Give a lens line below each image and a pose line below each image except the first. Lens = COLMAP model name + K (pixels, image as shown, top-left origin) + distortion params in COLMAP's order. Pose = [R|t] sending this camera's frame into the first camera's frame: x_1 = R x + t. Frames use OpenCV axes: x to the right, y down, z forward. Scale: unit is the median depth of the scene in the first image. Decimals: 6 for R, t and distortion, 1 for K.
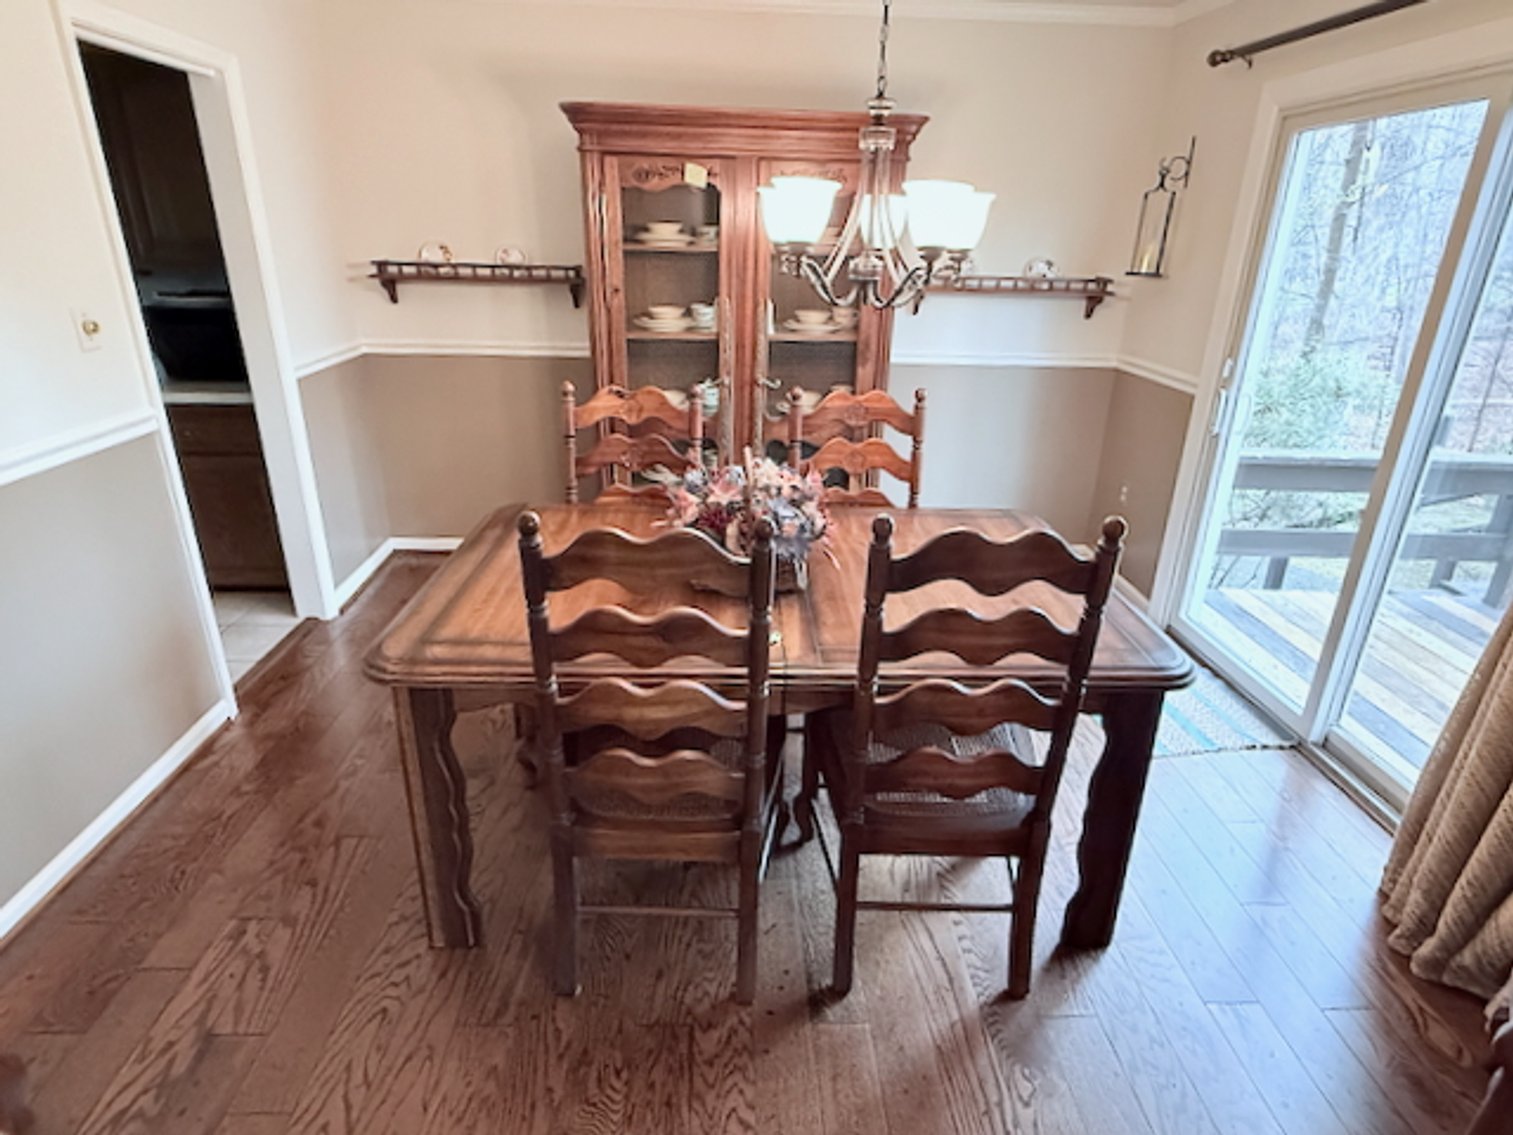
lens RADIAL K [[814.6, 0, 759.2], [0, 814.6, 564.1], [0, 0, 1]] dist [0.003439, 0.001082]
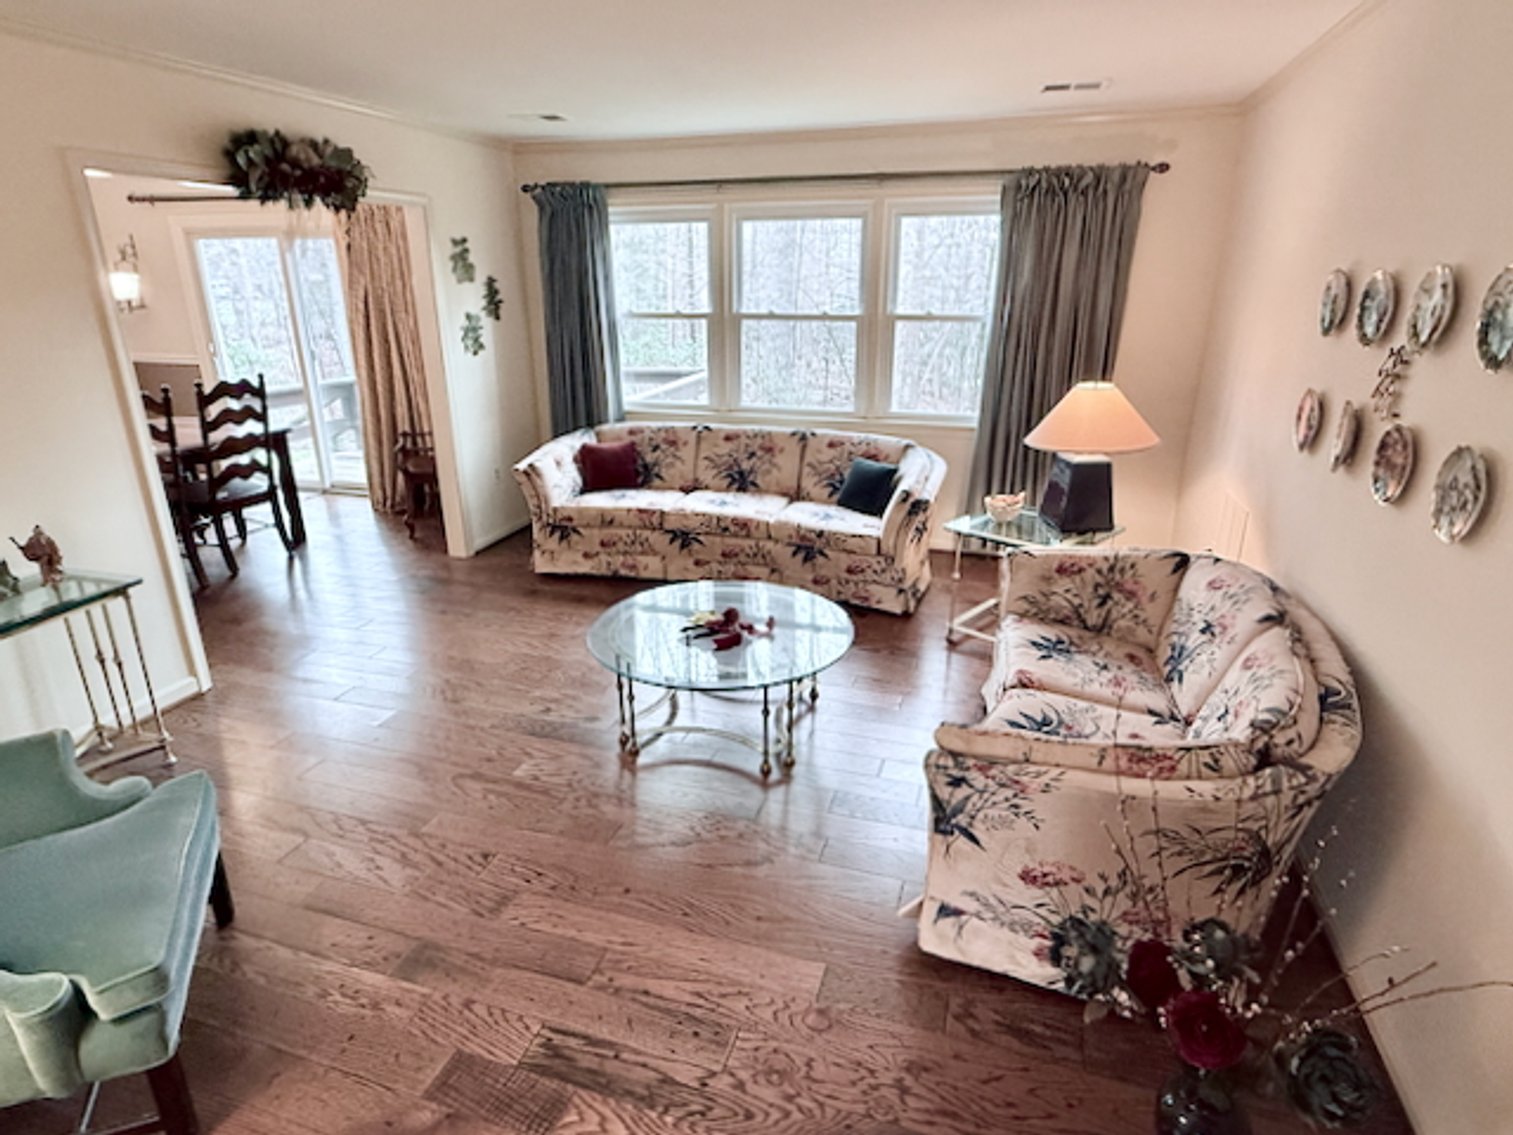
lens RADIAL K [[814.6, 0, 747.9], [0, 814.6, 562.3], [0, 0, 1]] dist [0.003439, 0.001082]
pose [[0.330783, -0.330720, 0.883859, -2.039098], [0.355123, 0.911361, 0.208107, 0.639785], [-0.874340, 0.245041, 0.418910, -1.912865]]
